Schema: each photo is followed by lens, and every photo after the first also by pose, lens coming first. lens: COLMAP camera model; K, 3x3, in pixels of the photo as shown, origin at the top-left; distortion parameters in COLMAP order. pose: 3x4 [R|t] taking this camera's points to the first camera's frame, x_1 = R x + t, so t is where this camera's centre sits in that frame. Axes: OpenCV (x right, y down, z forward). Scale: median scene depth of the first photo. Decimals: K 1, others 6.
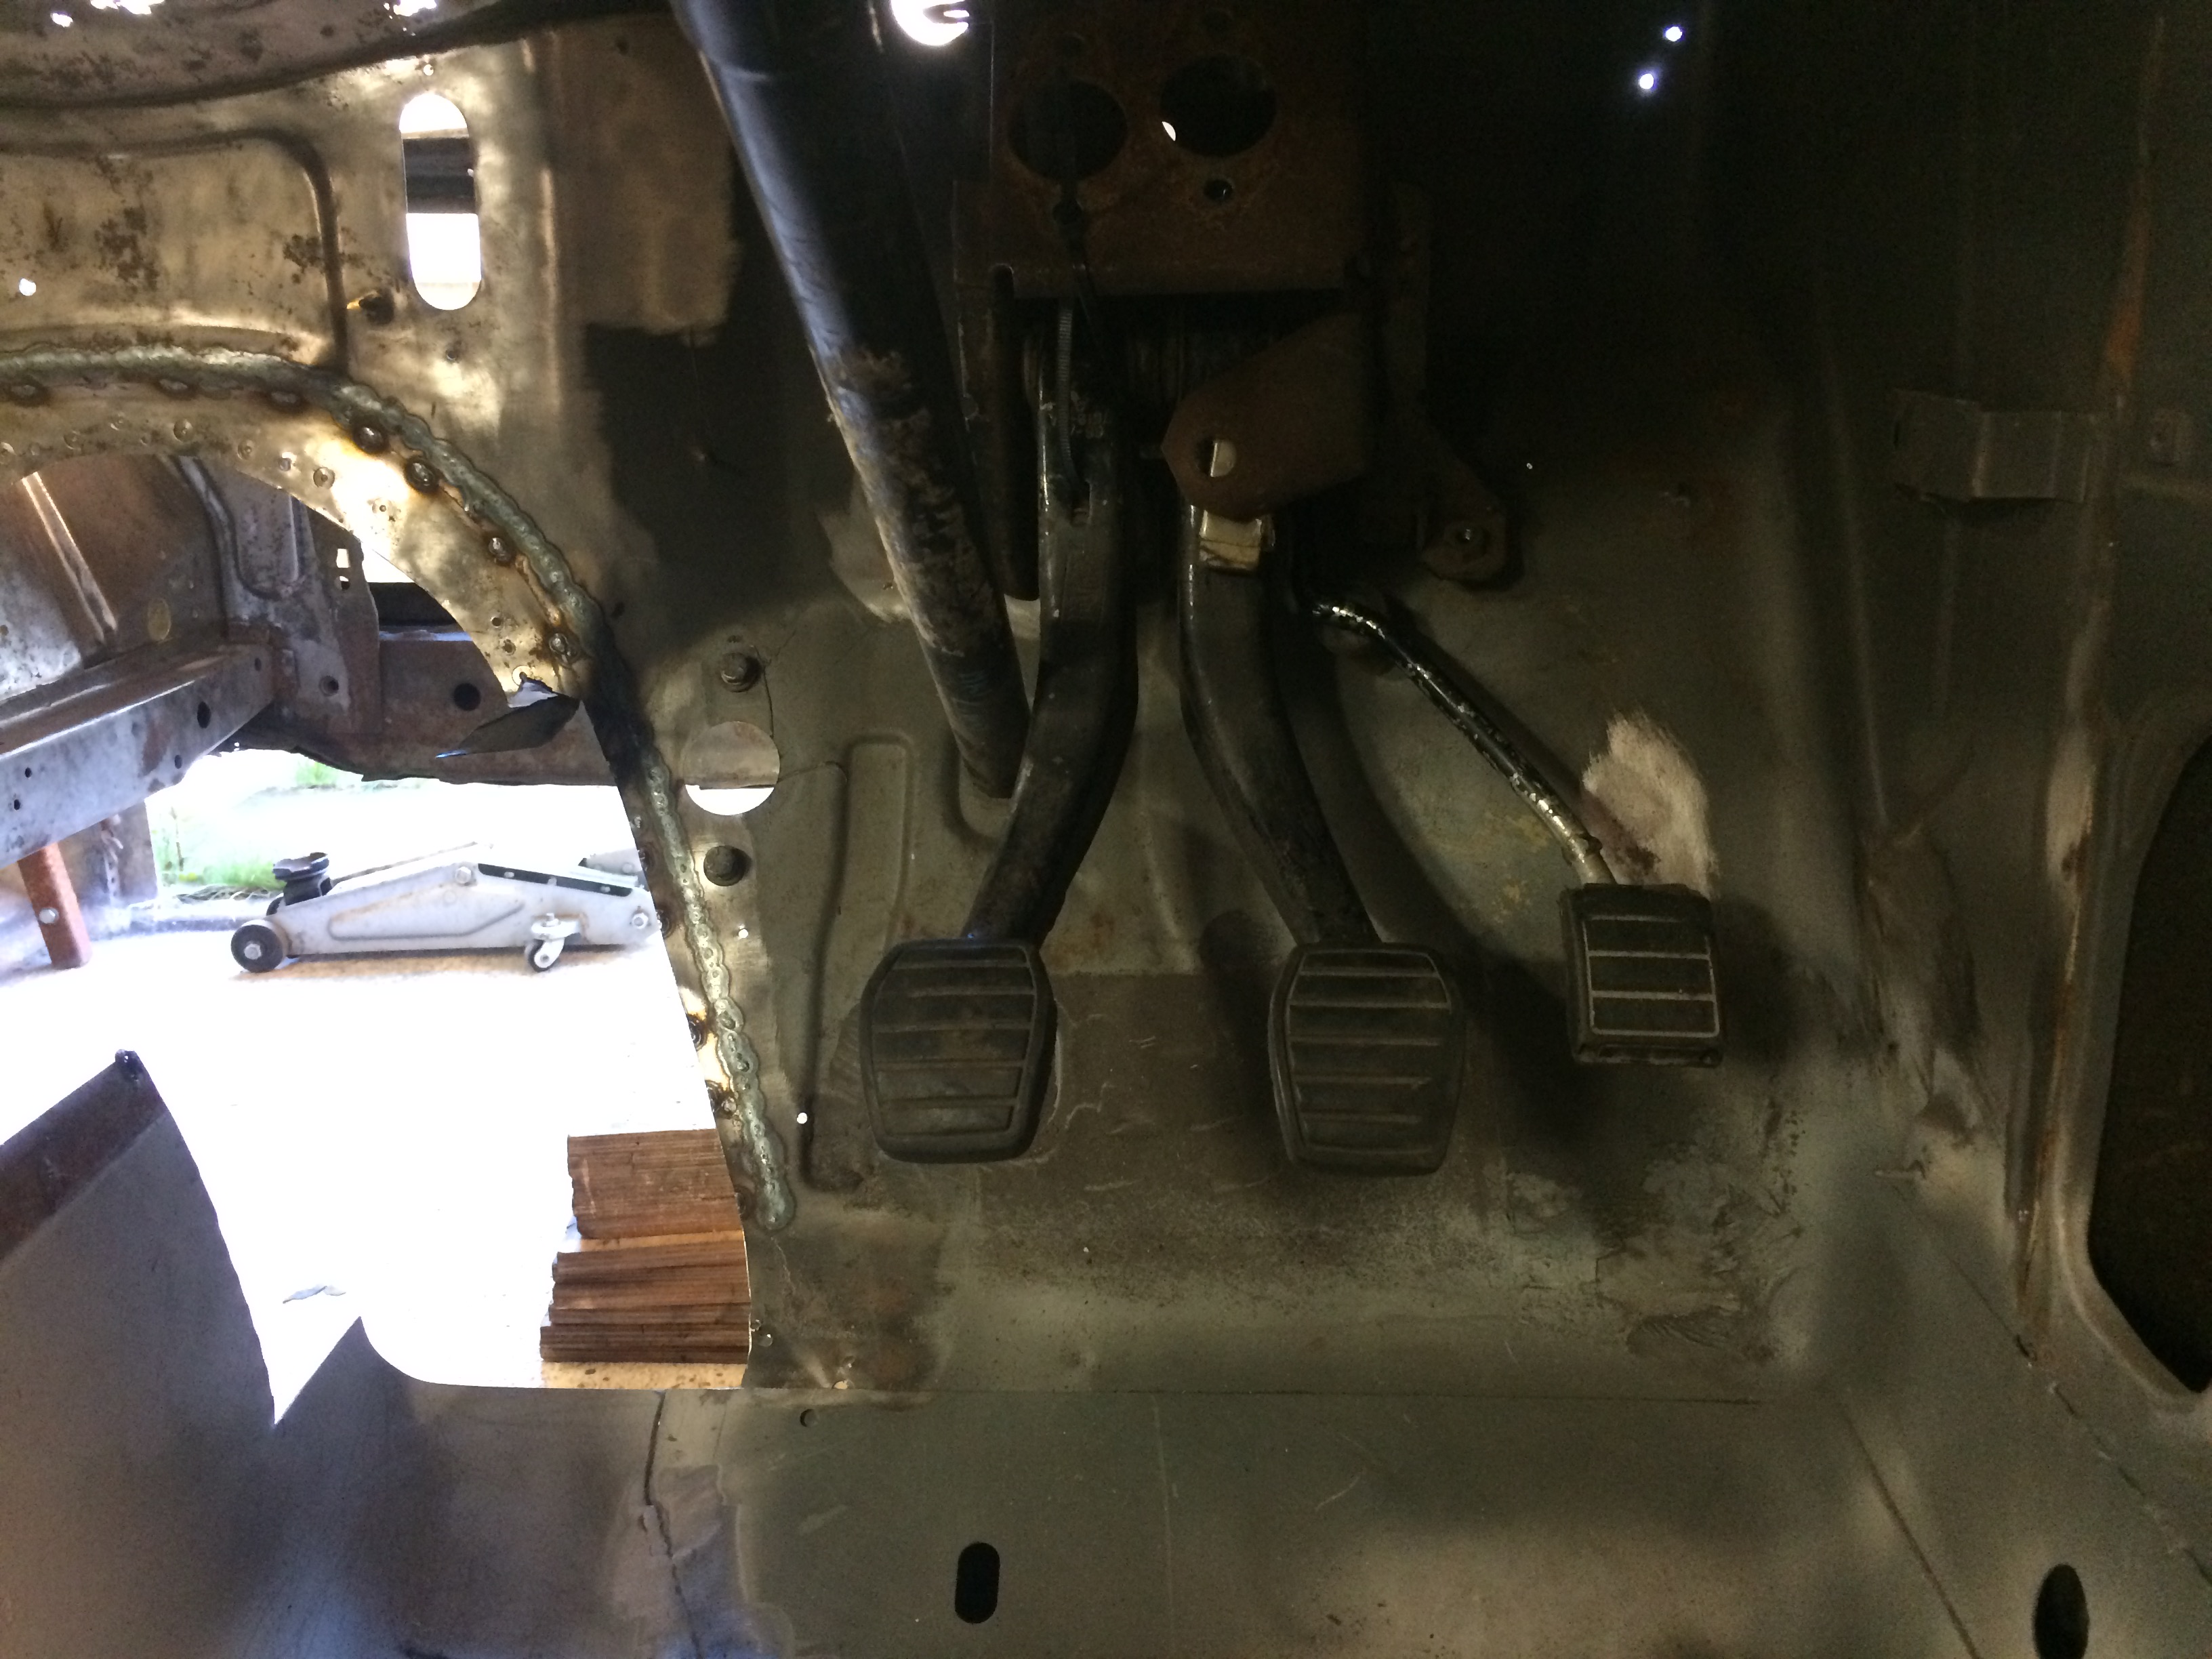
lens RADIAL K [[1942.8, 0, 1101.3], [0, 1942.8, 843.6], [0, 0, 1]] dist [0.083369, -0.071530]
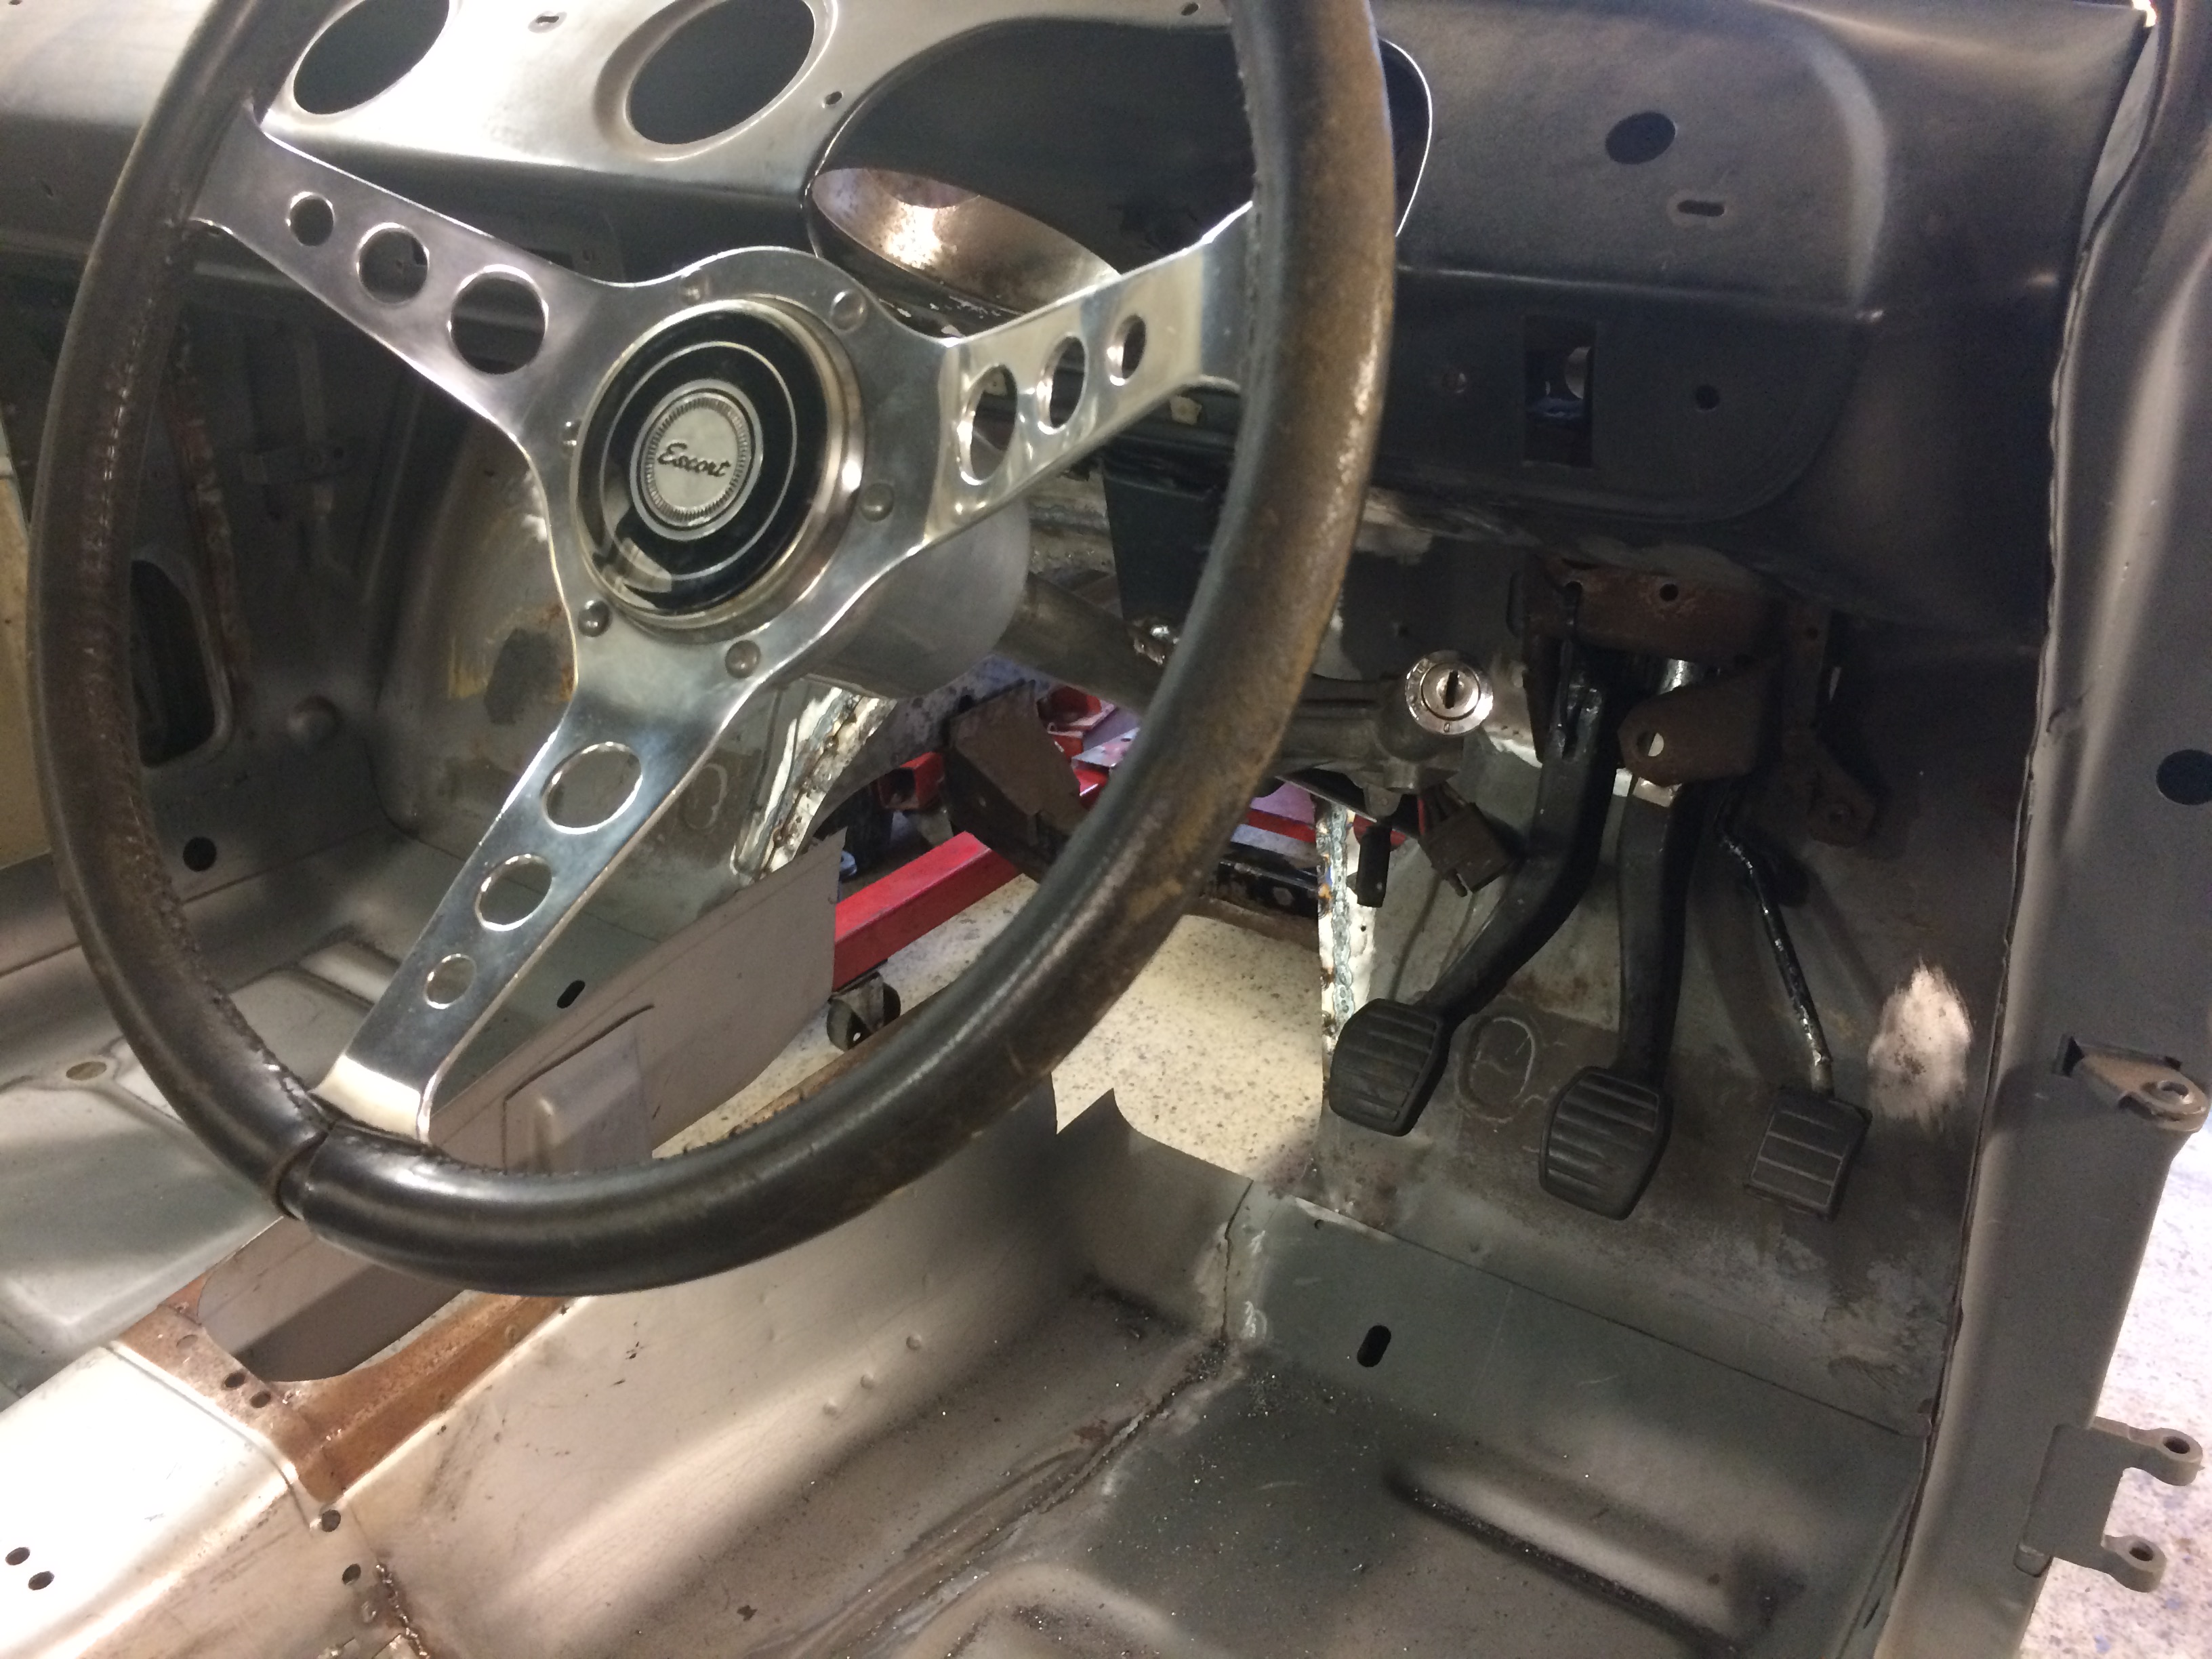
lens RADIAL K [[1942.8, 0, 1102.9], [0, 1942.8, 831.1], [0, 0, 1]] dist [0.083369, -0.071530]
pose [[0.842106, 0.240338, -0.482799, 0.425784], [-0.159202, 0.966099, 0.203242, -0.352178], [0.515278, -0.094289, 0.851820, -0.516932]]
